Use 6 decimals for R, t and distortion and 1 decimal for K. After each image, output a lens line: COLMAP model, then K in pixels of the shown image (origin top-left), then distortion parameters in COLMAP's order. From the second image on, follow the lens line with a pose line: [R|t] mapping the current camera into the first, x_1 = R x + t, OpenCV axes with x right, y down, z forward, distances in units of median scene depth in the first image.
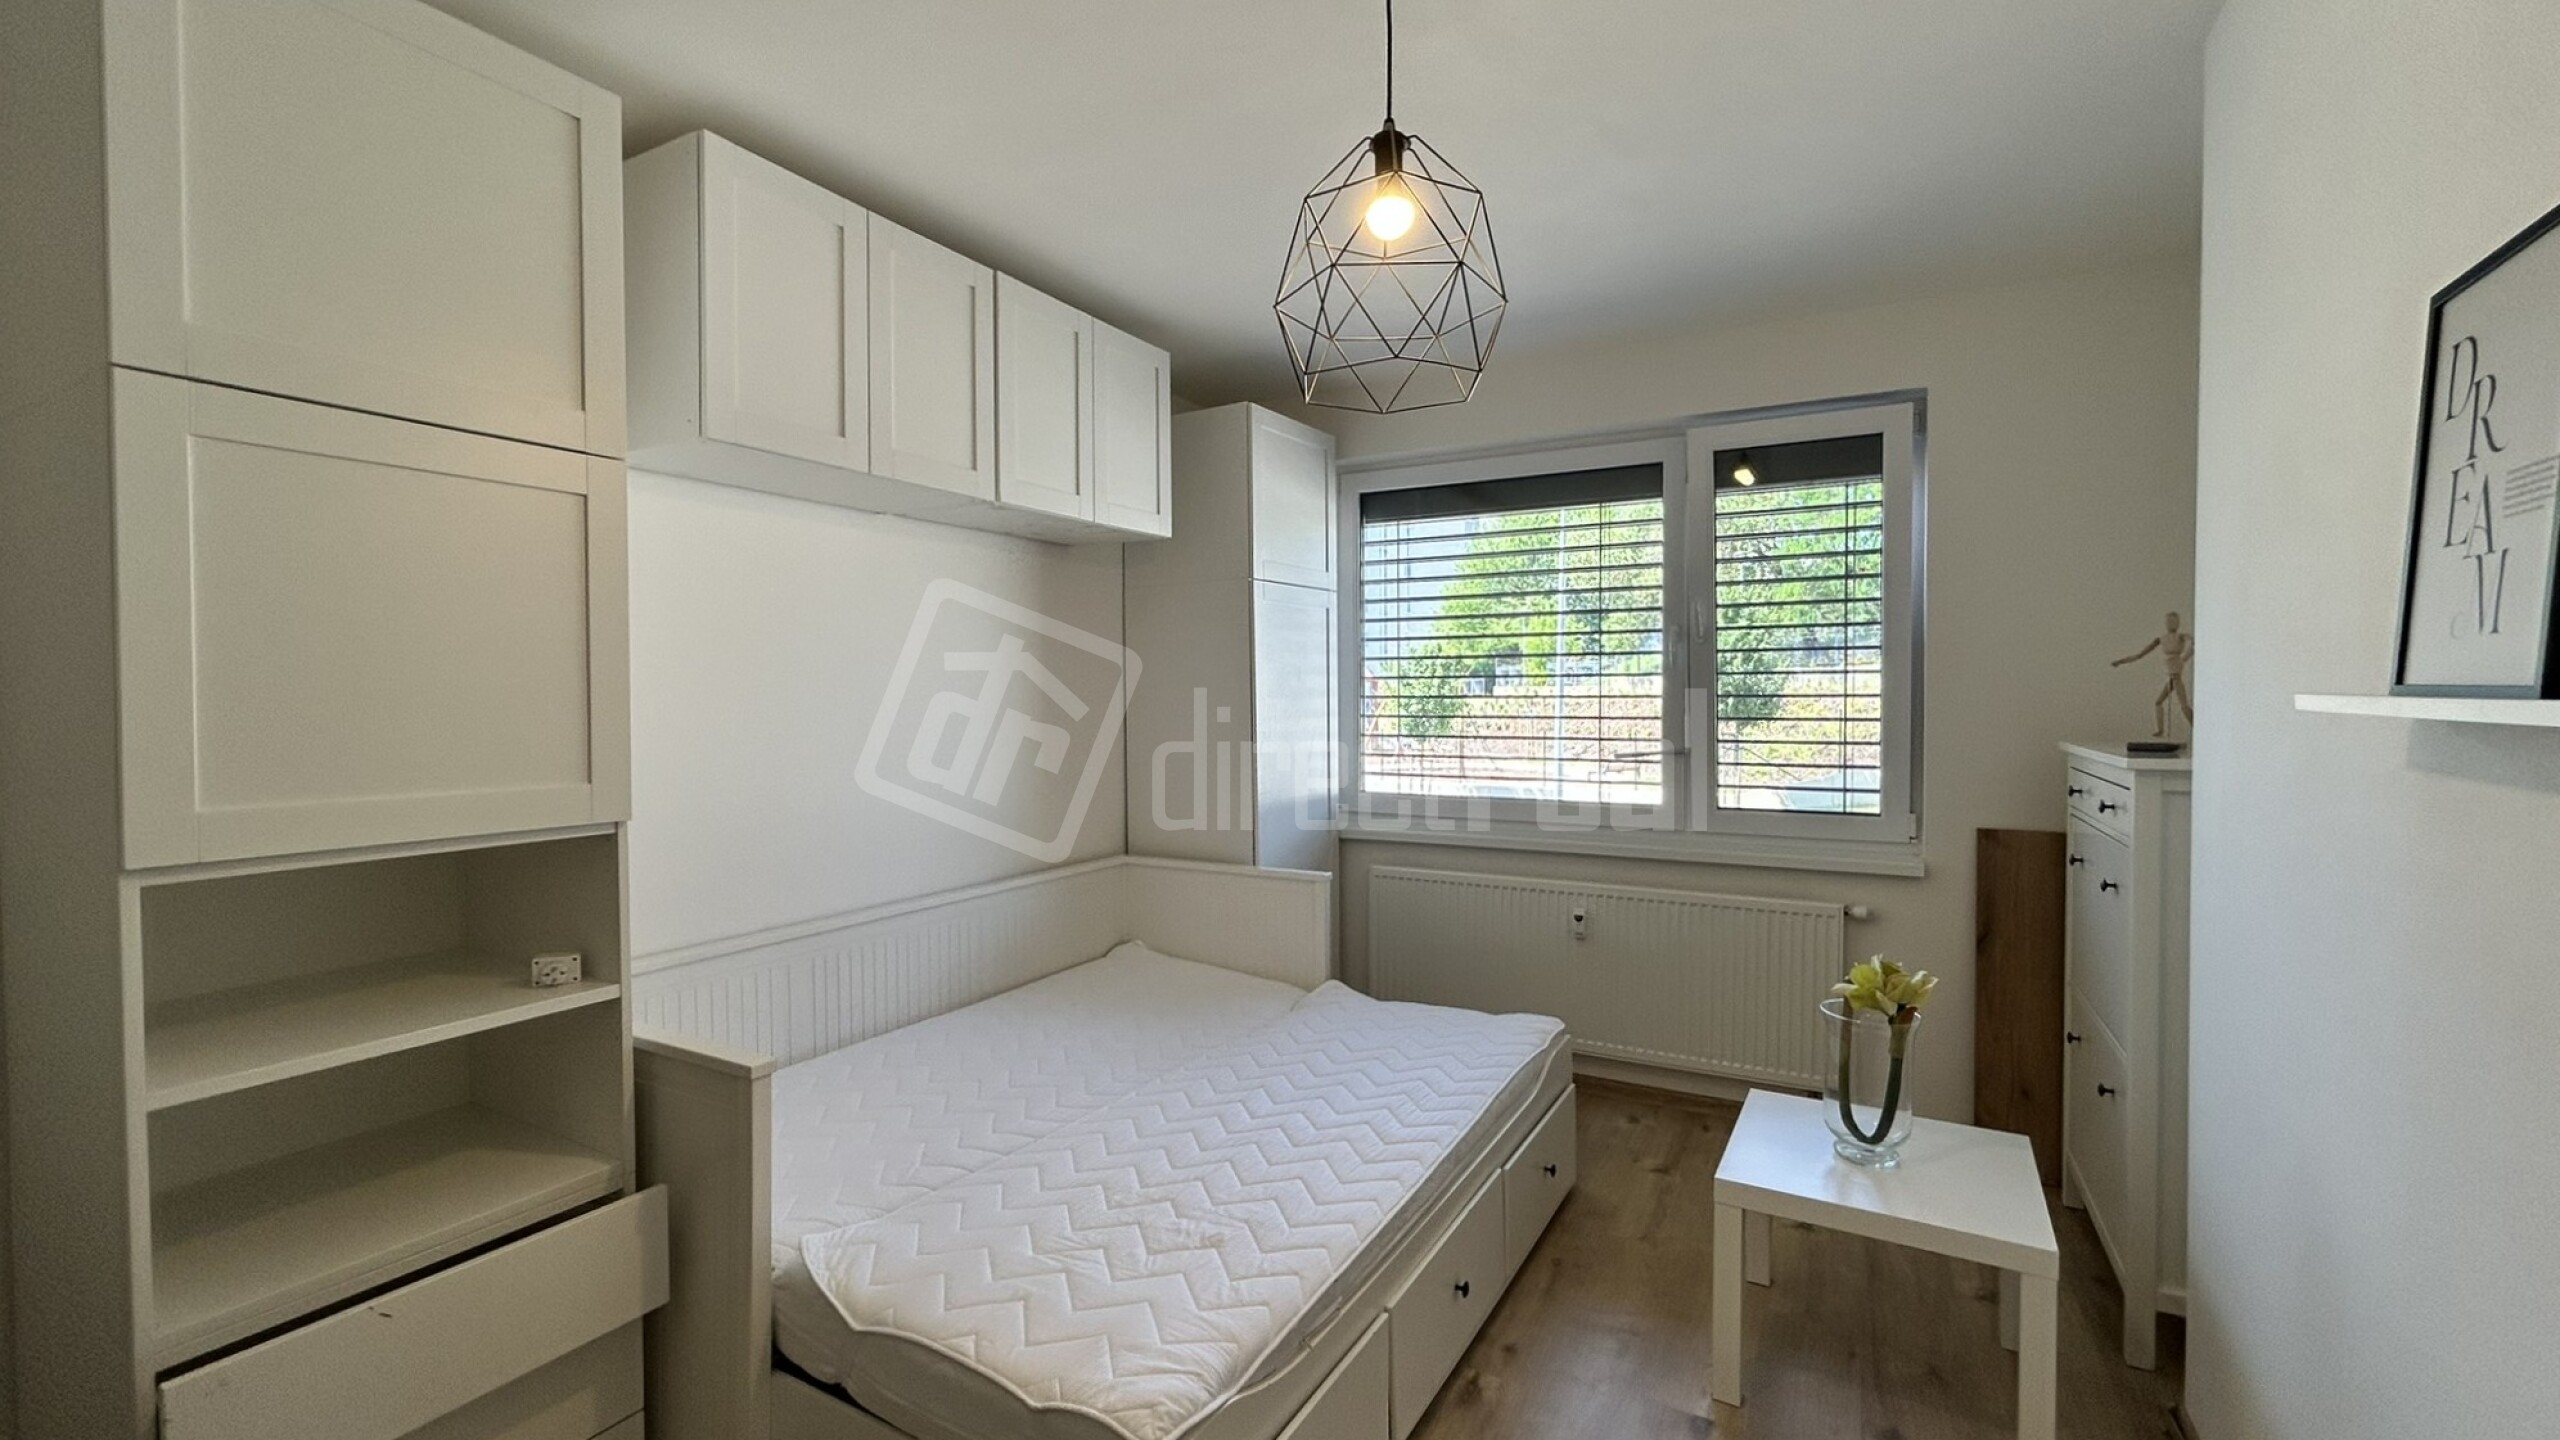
lens RADIAL K [[1043.5, 0, 1245.6], [0, 1043.5, 720.4], [0, 0, 1]] dist [0.003220, 0.002303]
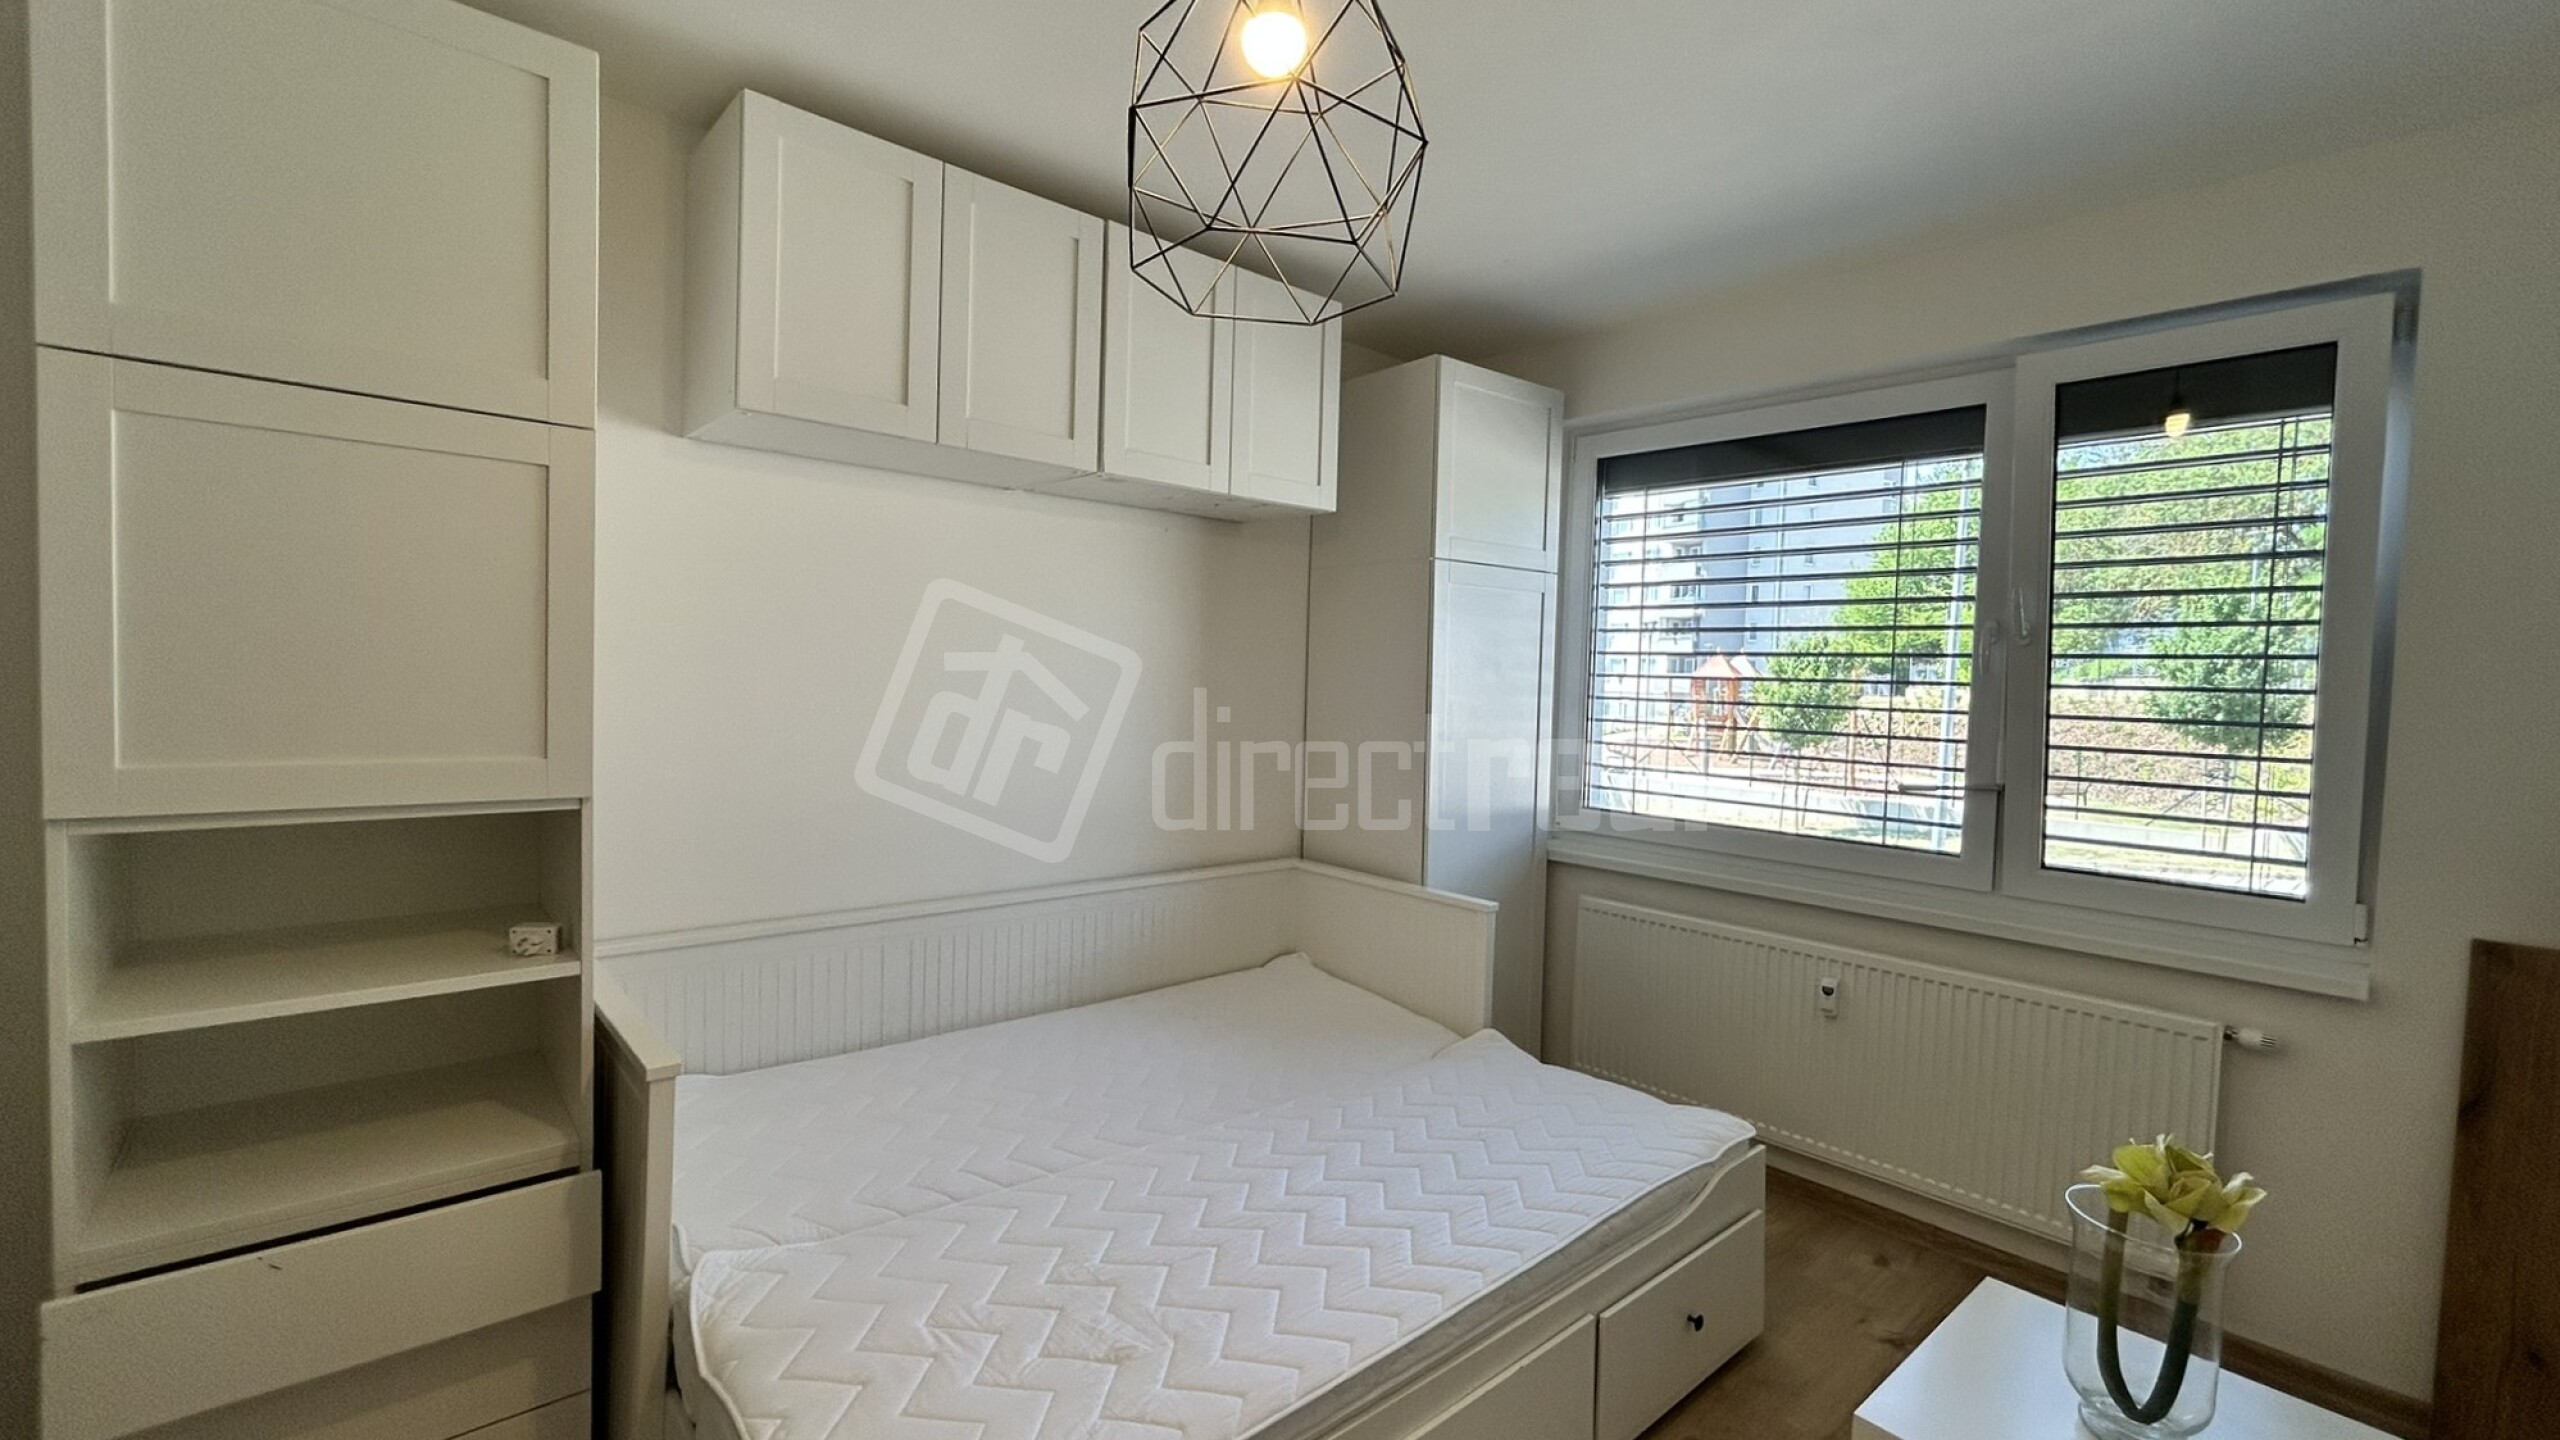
lens RADIAL K [[1043.5, 0, 1276.7], [0, 1043.5, 721.2], [0, 0, 1]] dist [0.003220, 0.002303]
pose [[0.951407, 0.049168, -0.303984, 0.182648], [-0.044486, 0.998761, 0.022315, -0.015370], [0.304705, -0.007707, 0.952416, 0.147816]]
